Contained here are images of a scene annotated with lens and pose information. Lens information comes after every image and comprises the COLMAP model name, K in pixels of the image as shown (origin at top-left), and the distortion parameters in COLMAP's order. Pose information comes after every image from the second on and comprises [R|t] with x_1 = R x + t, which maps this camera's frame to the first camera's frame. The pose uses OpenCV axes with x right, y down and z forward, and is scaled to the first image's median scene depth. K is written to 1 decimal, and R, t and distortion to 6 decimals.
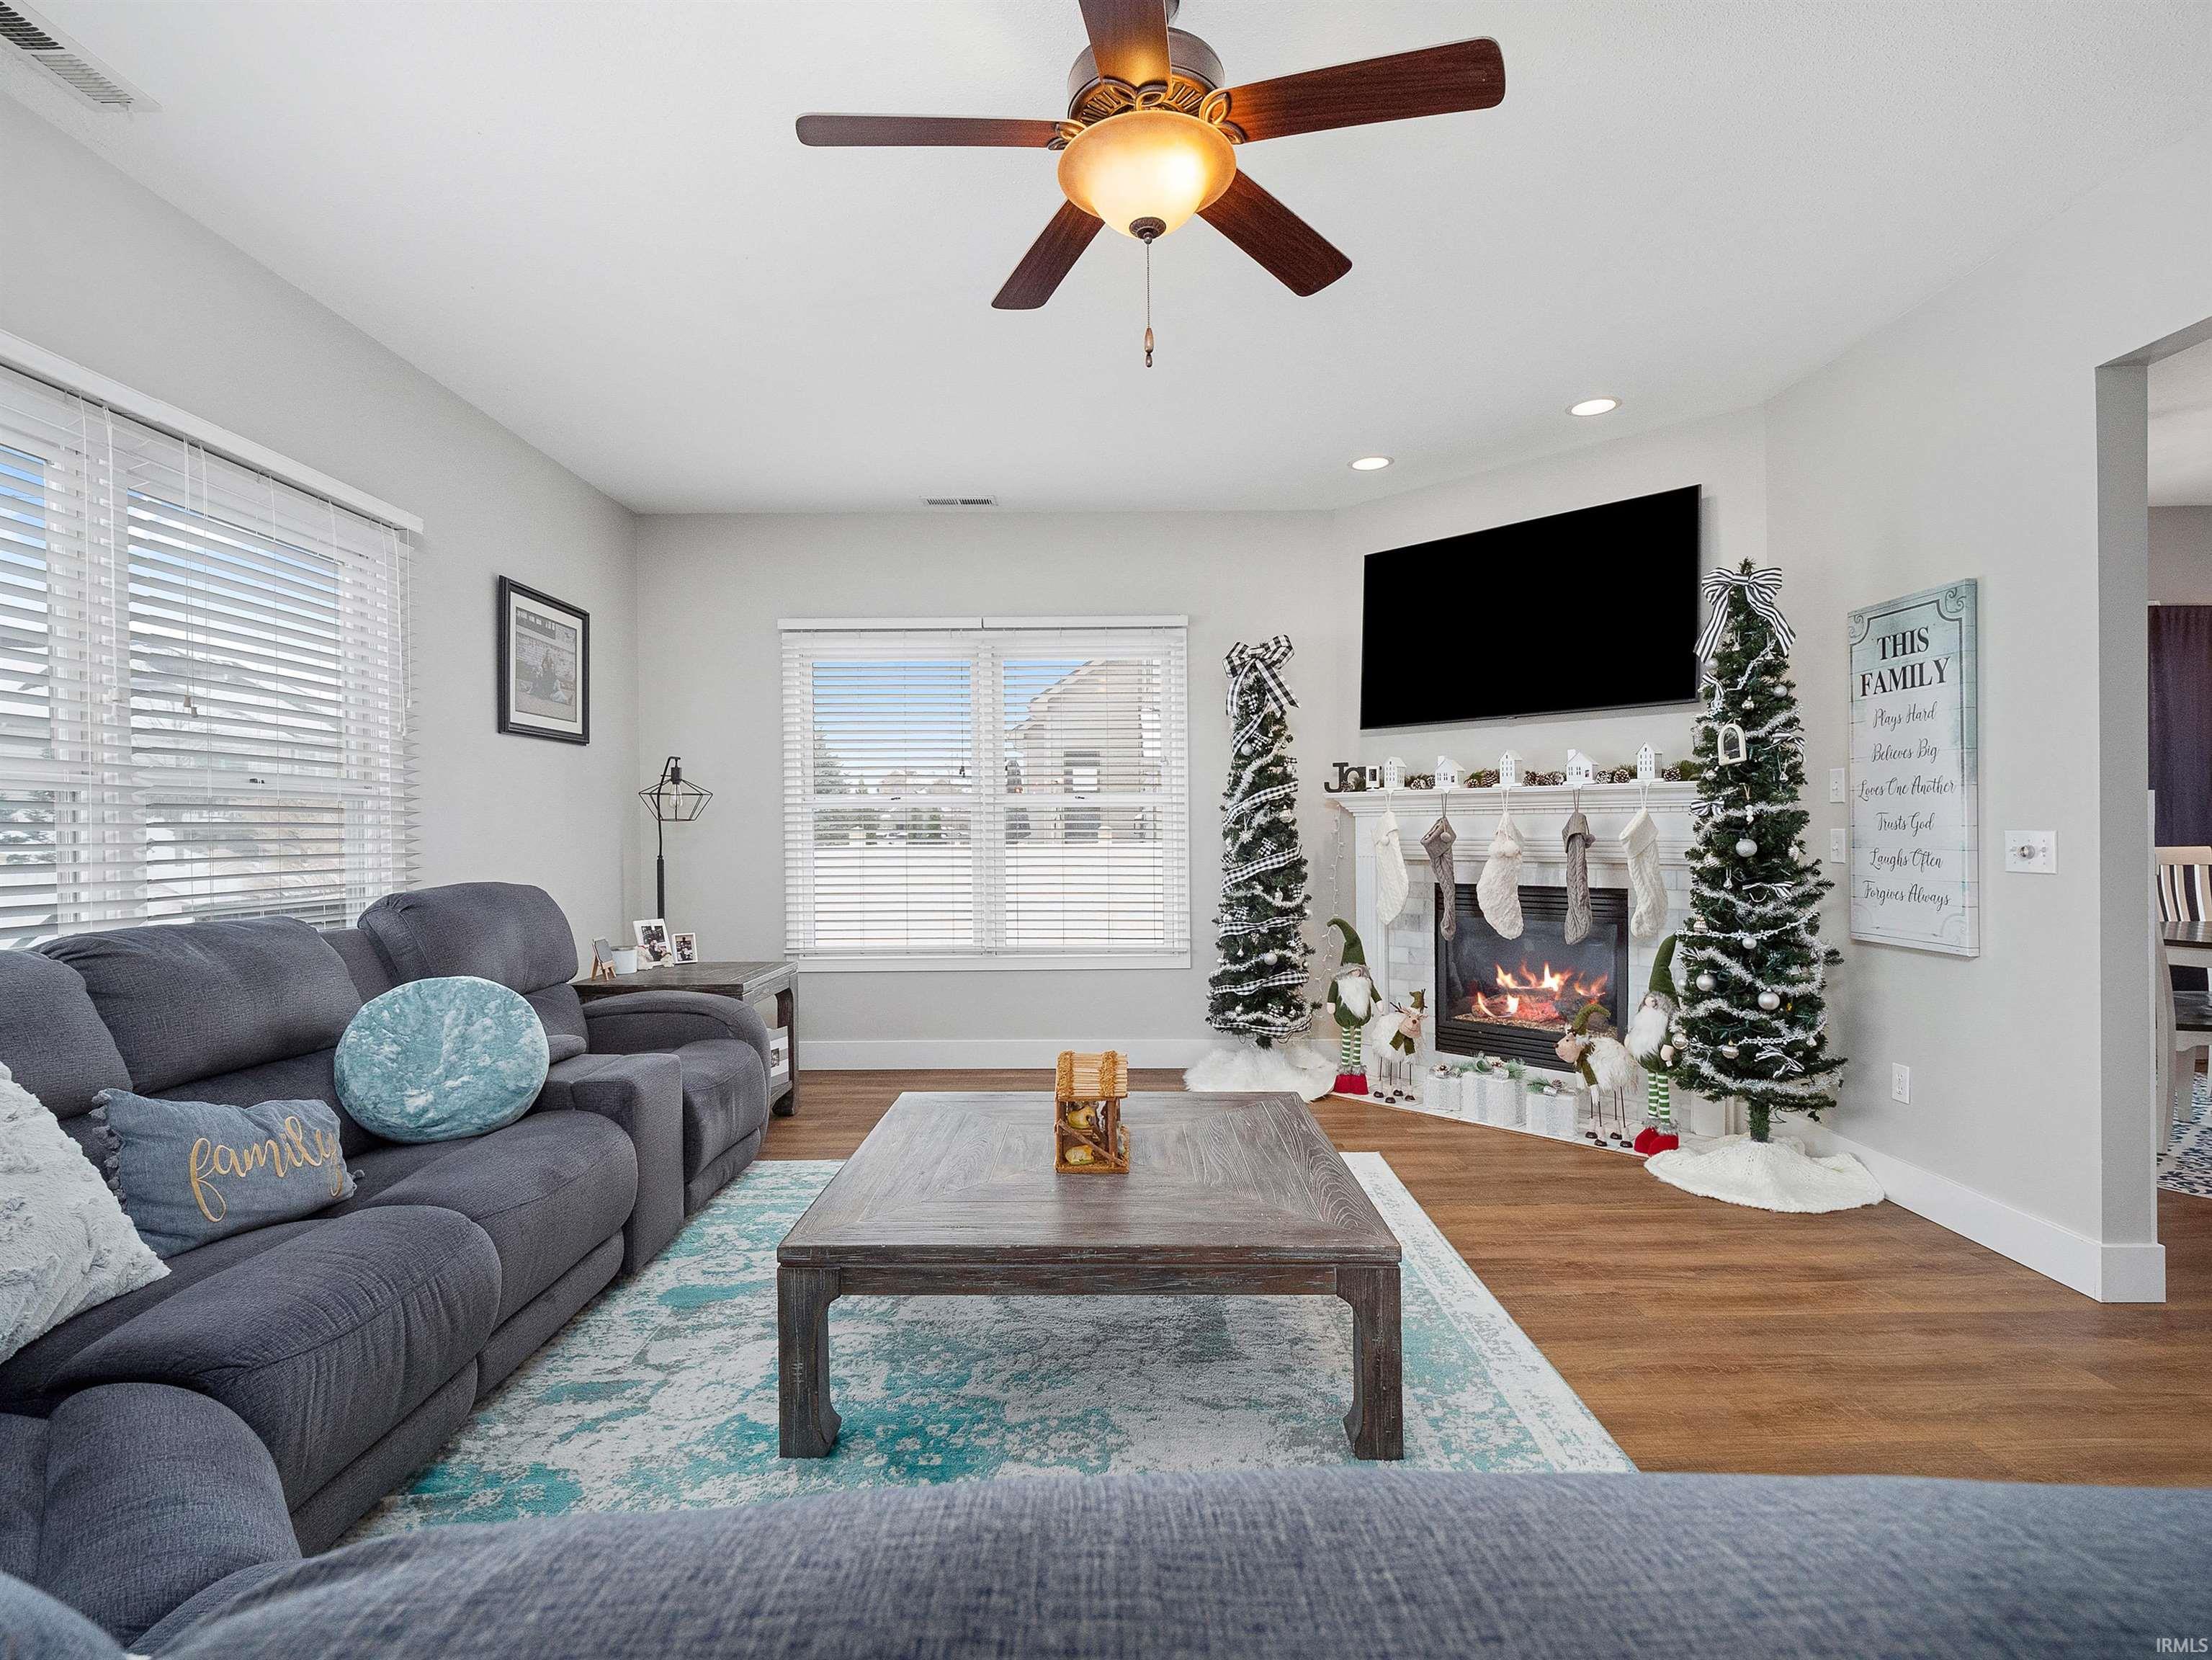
lens RADIAL K [[1080.0, 0, 1095.8], [0, 1080.0, 829.6], [0, 0, 1]] dist [-0.002355, -0.004656]
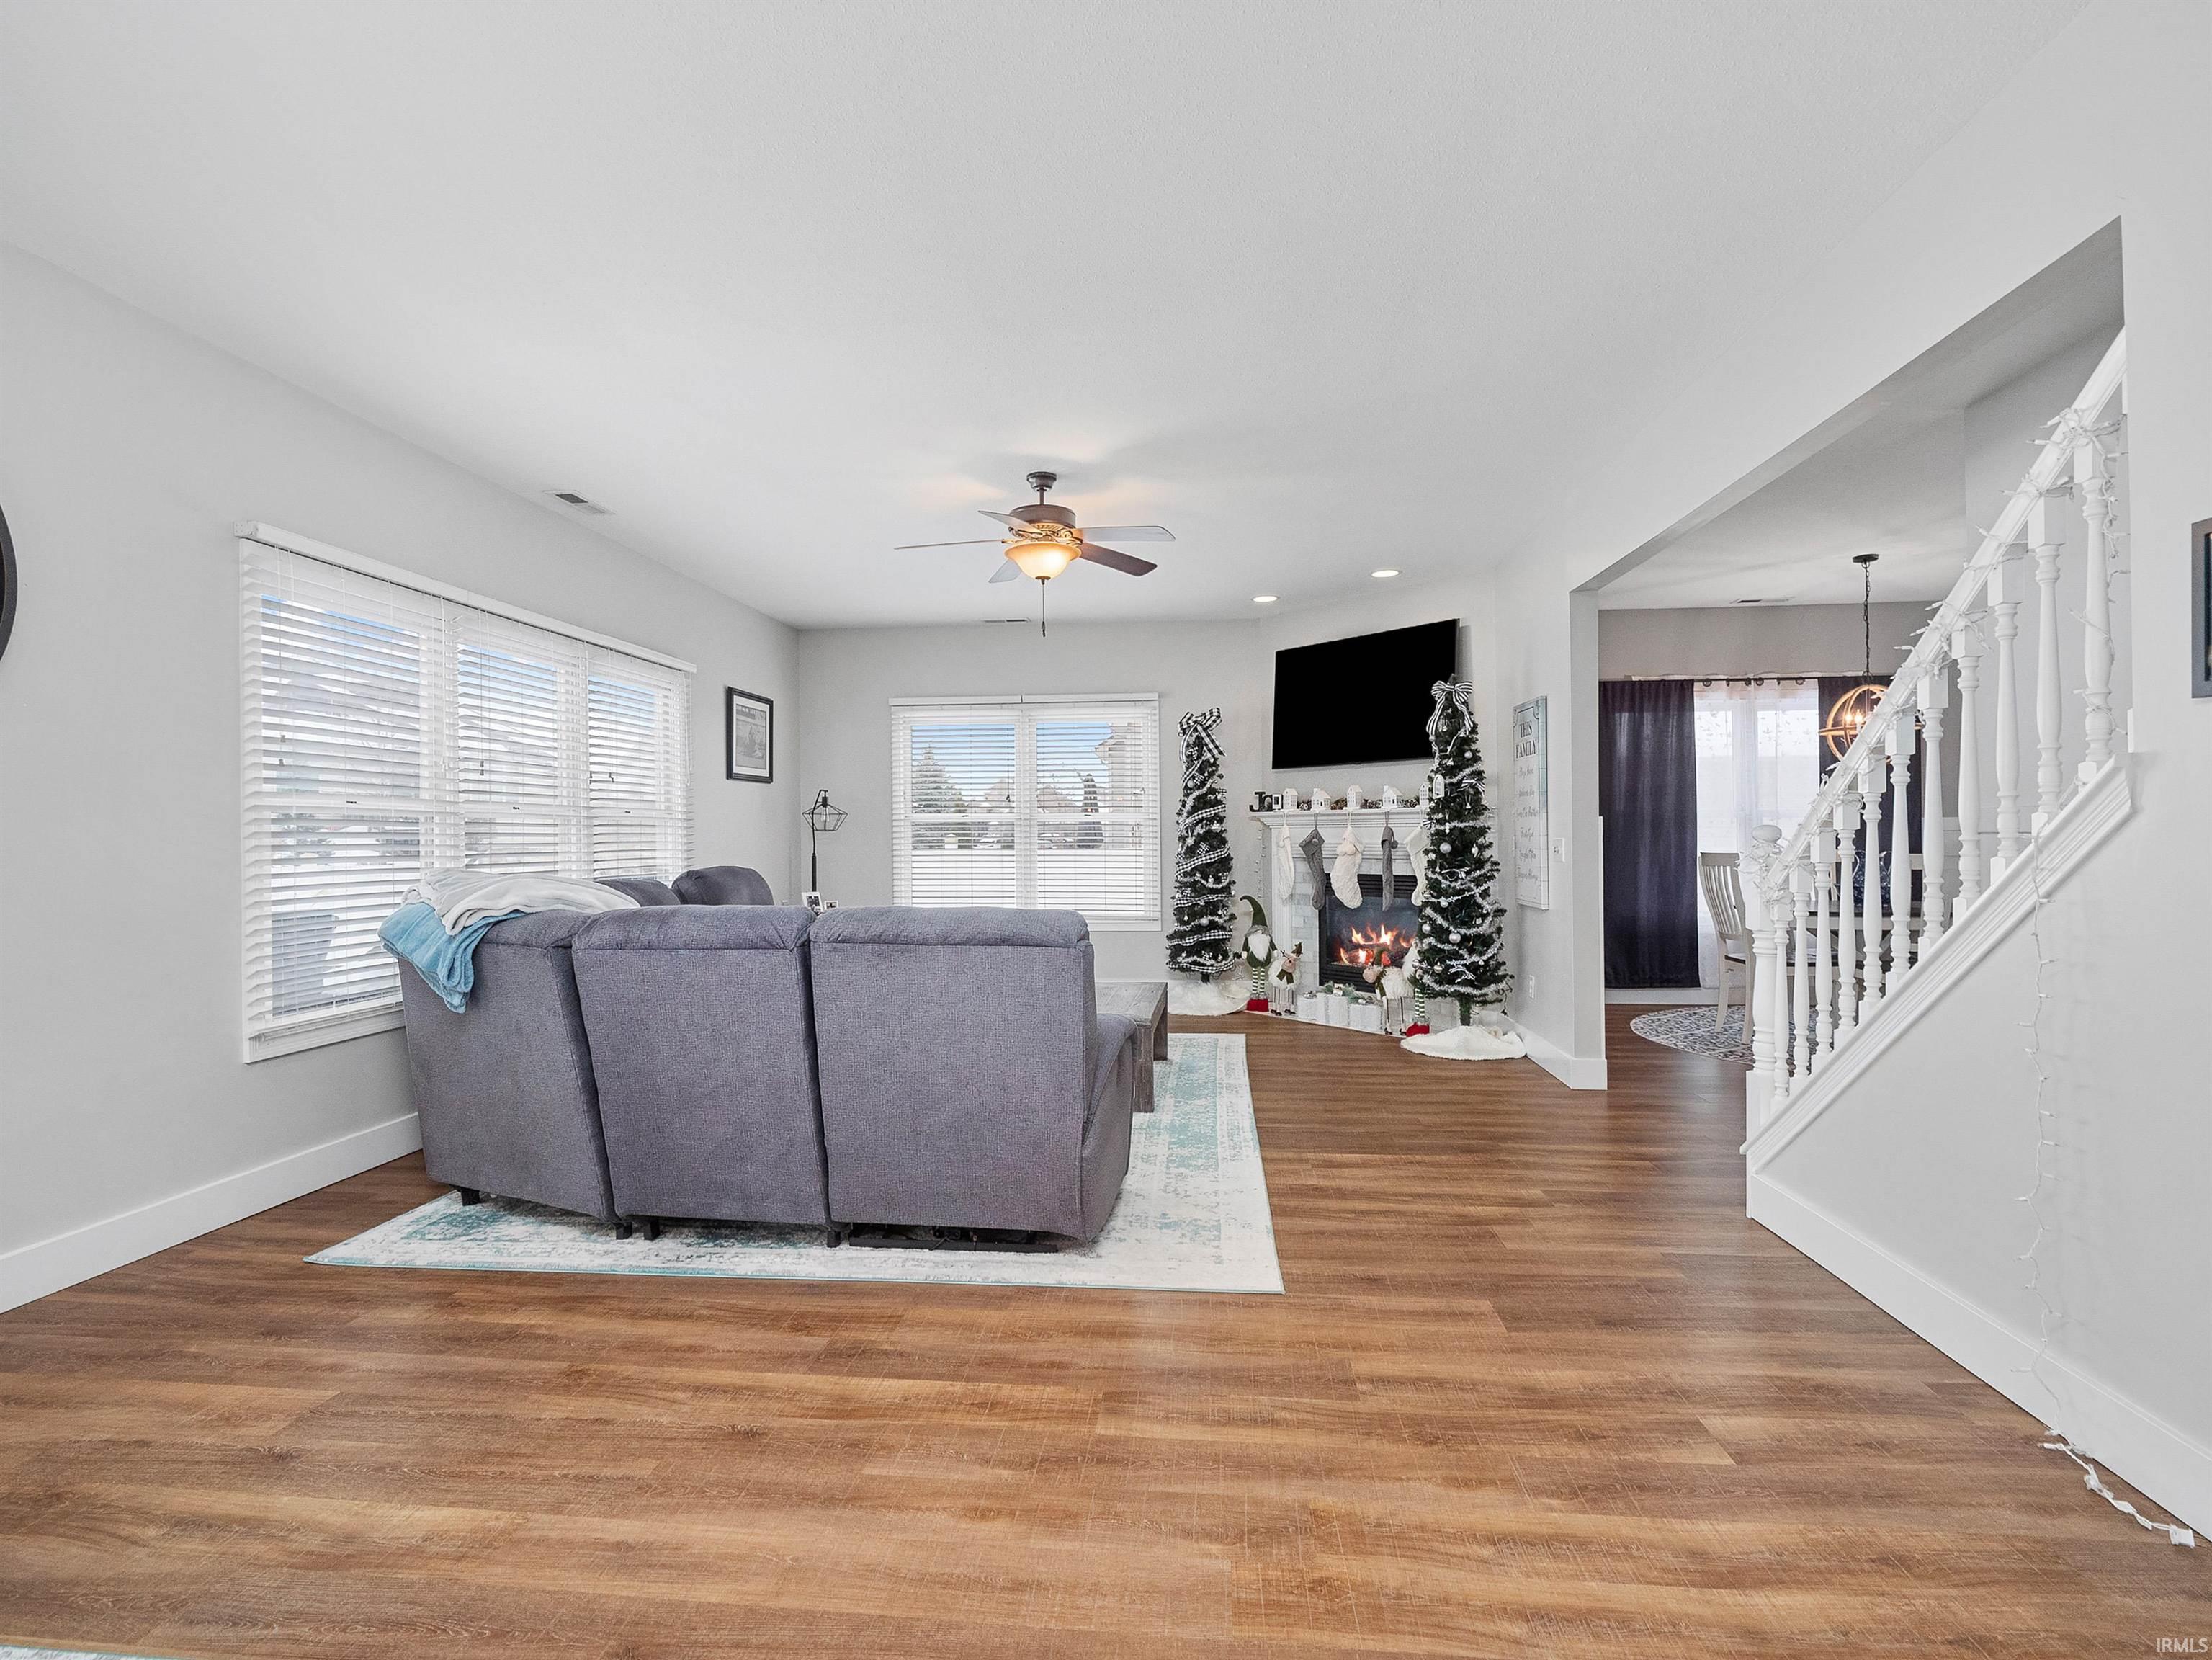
lens RADIAL K [[1080.0, 0, 1089.5], [0, 1080.0, 826.9], [0, 0, 1]] dist [-0.002355, -0.004656]
pose [[0.994489, -0.000024, -0.104839, 0.174178], [-0.000795, 0.999970, -0.007768, -0.002077], [0.104836, 0.007809, 0.994459, -0.574685]]
